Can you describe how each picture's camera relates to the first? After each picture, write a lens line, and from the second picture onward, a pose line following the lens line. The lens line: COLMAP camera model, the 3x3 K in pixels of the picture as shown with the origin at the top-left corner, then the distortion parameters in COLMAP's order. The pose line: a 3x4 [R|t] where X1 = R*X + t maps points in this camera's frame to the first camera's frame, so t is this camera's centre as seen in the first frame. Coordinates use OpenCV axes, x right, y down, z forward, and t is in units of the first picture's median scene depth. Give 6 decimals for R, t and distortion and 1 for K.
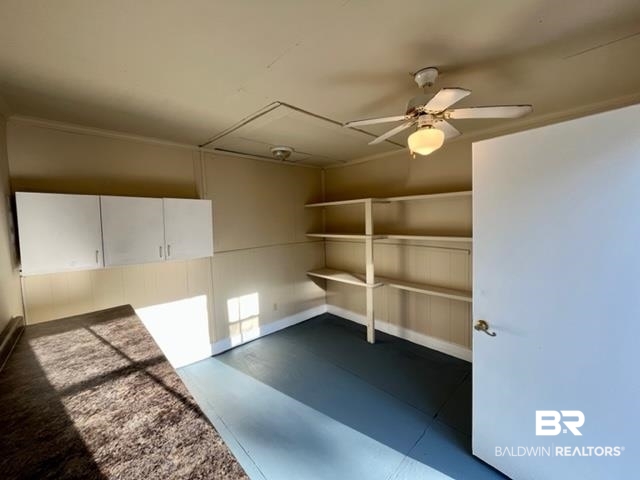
lens RADIAL K [[257.6, 0, 320.4], [0, 257.6, 238.9], [0, 0, 1]] dist [0.001711, -0.000108]
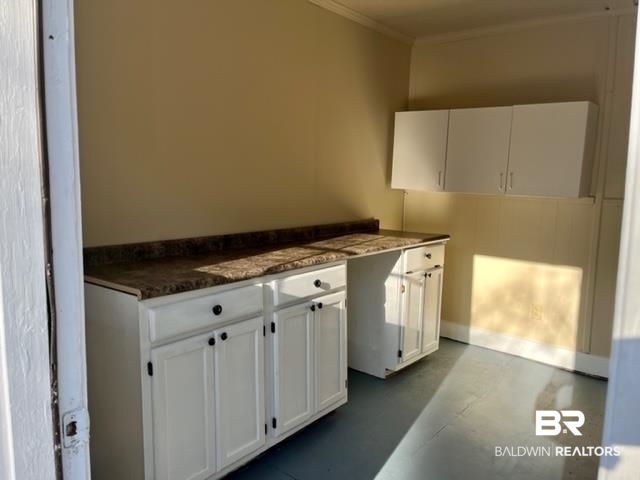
lens RADIAL K [[487.4, 0, 320.0], [0, 487.4, 240.0], [0, 0, 1]] dist [0.075207, -0.100353]
pose [[0.133447, 0.164136, -0.977369, 0.558897], [-0.105703, 0.982922, 0.150637, 0.046416], [0.985403, 0.083209, 0.148518, 0.227967]]
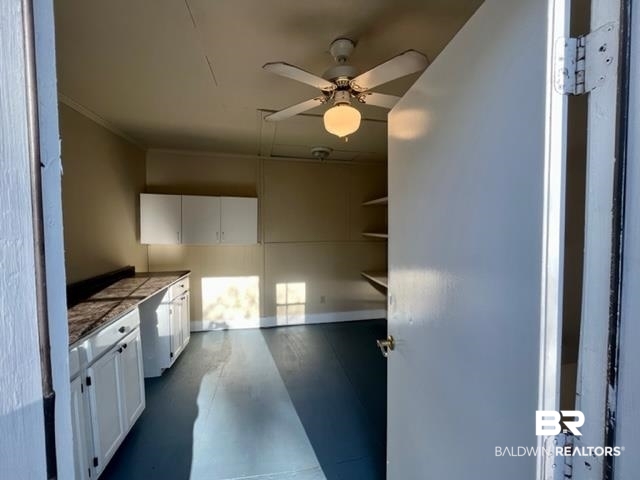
lens RADIAL K [[257.6, 0, 320.4], [0, 257.6, 238.9], [0, 0, 1]] dist [0.001711, -0.000108]
pose [[0.848458, 0.059133, -0.525949, 0.426203], [-0.069232, 0.997600, 0.000476, 0.019463], [0.524716, 0.036009, 0.850516, 0.106227]]
